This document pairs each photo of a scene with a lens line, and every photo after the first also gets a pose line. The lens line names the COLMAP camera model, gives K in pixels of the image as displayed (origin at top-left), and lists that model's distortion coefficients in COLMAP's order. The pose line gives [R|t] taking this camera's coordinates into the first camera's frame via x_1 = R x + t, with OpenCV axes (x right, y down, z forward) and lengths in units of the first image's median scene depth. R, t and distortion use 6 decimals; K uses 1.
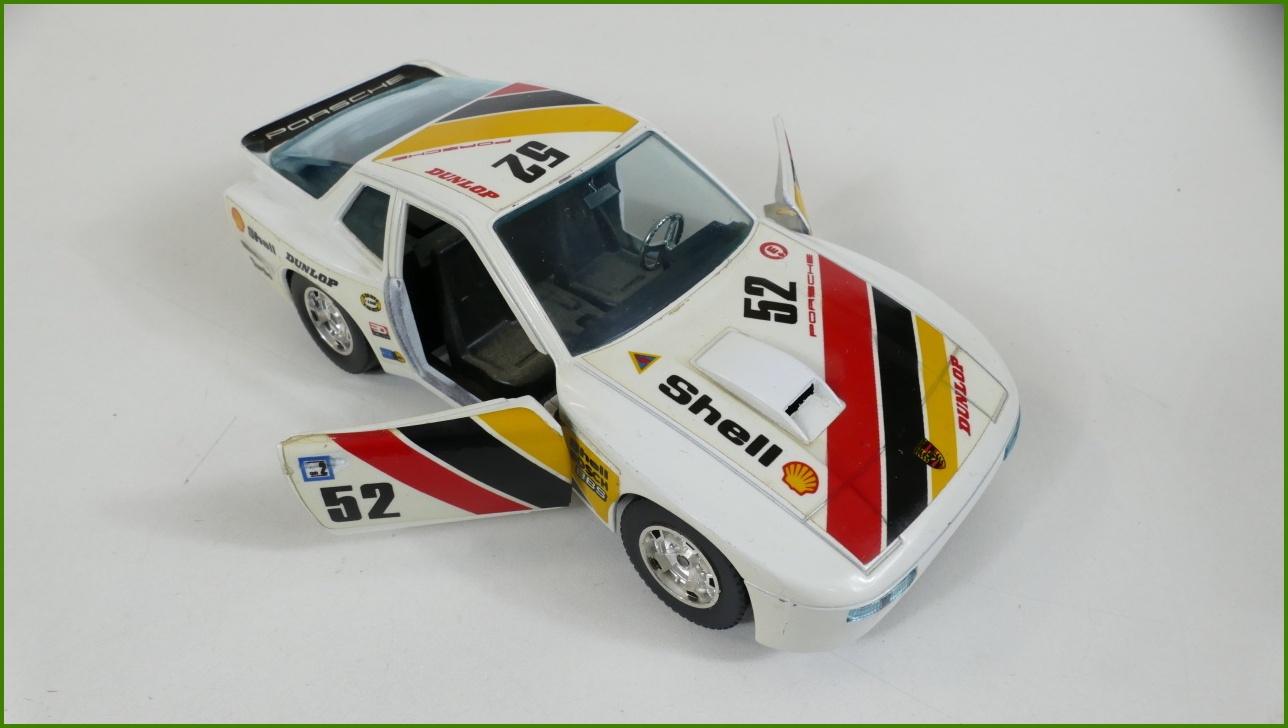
lens RADIAL K [[942.3, 0, 653.6], [0, 942.3, 364.2], [0, 0, 1]] dist [-0.050147, 0.000098]
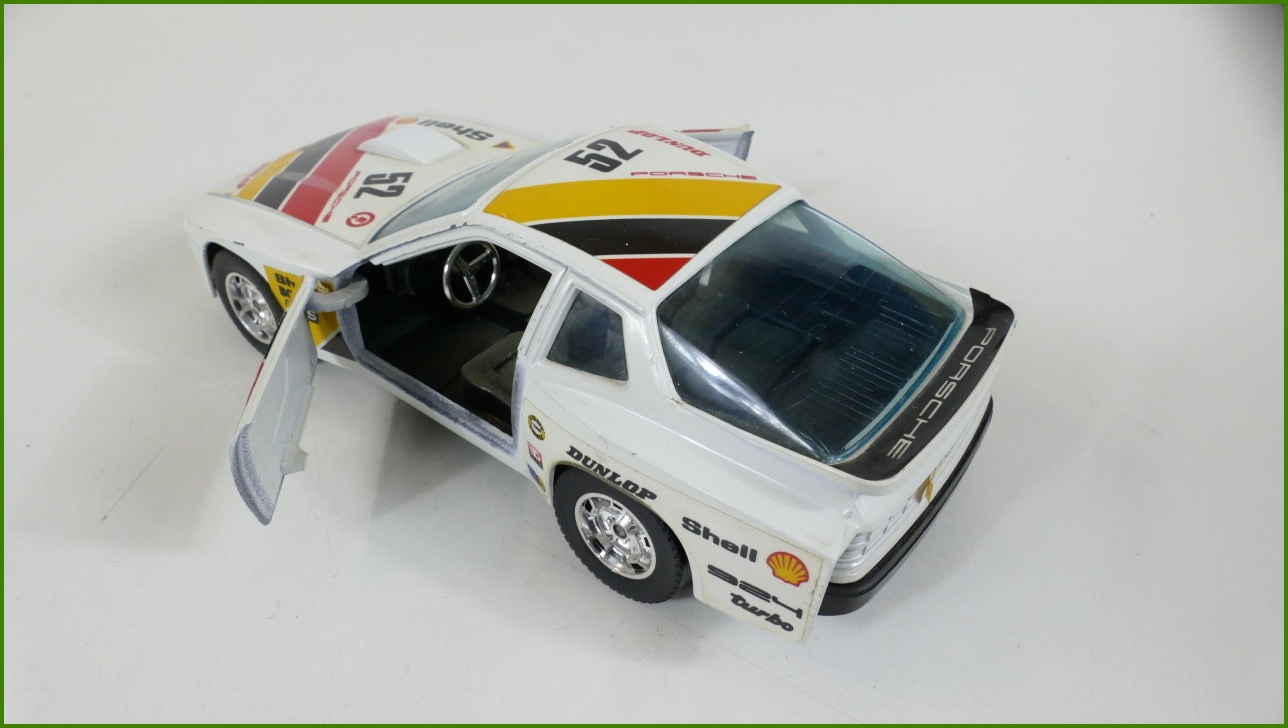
lens RADIAL K [[942.3, 0, 653.6], [0, 942.3, 364.2], [0, 0, 1]] dist [-0.050147, 0.000098]
pose [[-0.997262, -0.002100, -0.073920, -0.113257], [-0.073521, 0.135645, 0.988026, -1.165699], [0.007952, 0.990755, -0.135428, 1.371403]]
